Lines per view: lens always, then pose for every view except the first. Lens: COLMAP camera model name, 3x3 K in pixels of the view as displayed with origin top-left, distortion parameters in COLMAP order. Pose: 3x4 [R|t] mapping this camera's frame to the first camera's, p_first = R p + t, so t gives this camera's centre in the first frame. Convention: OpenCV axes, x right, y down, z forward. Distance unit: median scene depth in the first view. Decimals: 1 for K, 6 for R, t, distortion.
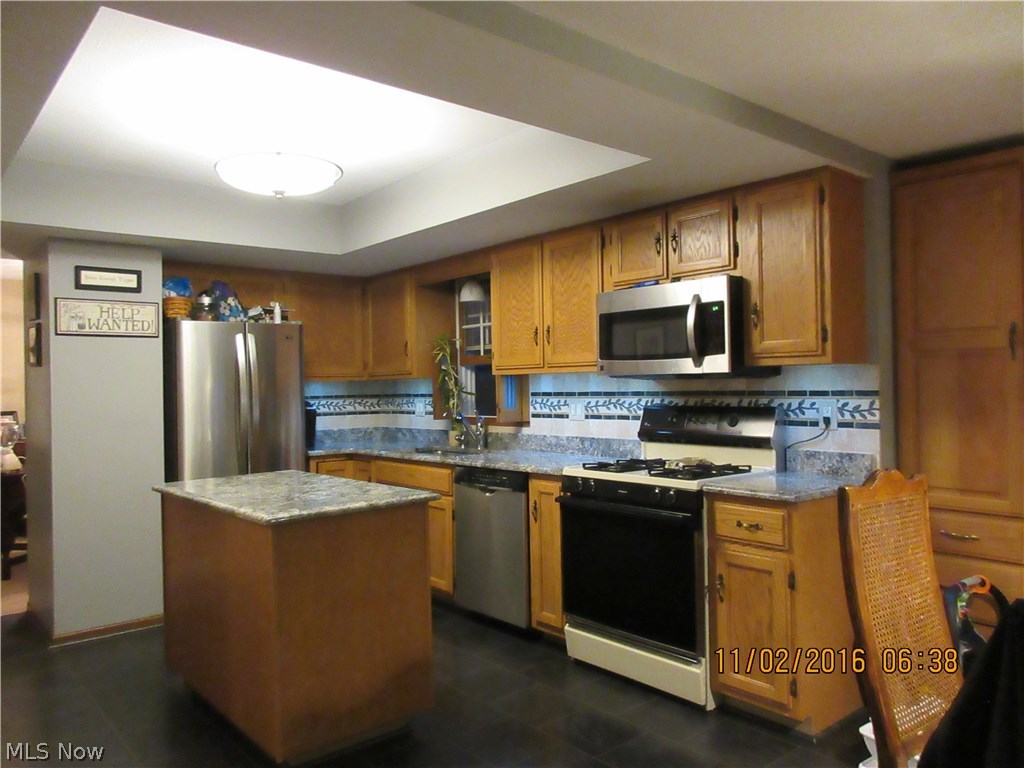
lens RADIAL K [[754.5, 0, 510.1], [0, 754.5, 382.1], [0, 0, 1]] dist [-0.020206, 0.007851]
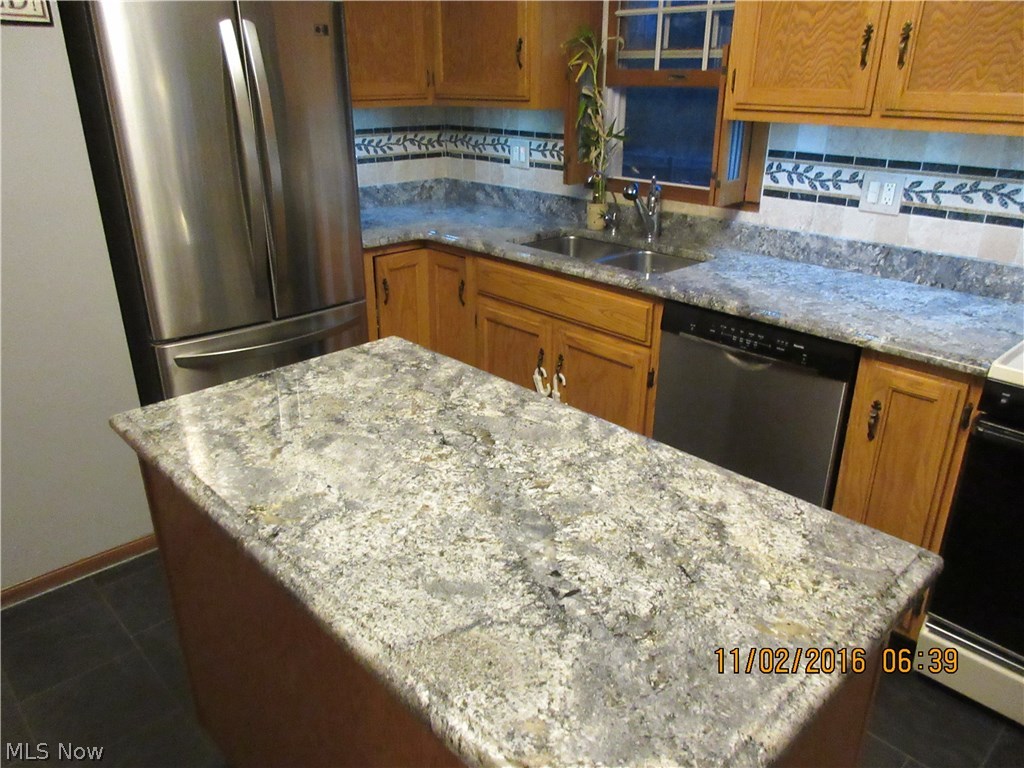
lens RADIAL K [[754.5, 0, 515.6], [0, 754.5, 384.8], [0, 0, 1]] dist [-0.020206, 0.007851]
pose [[0.998178, -0.000099, 0.060345, -0.176542], [-0.023251, 0.922158, 0.386114, -0.032985], [-0.055686, -0.386813, 0.920475, 0.396405]]
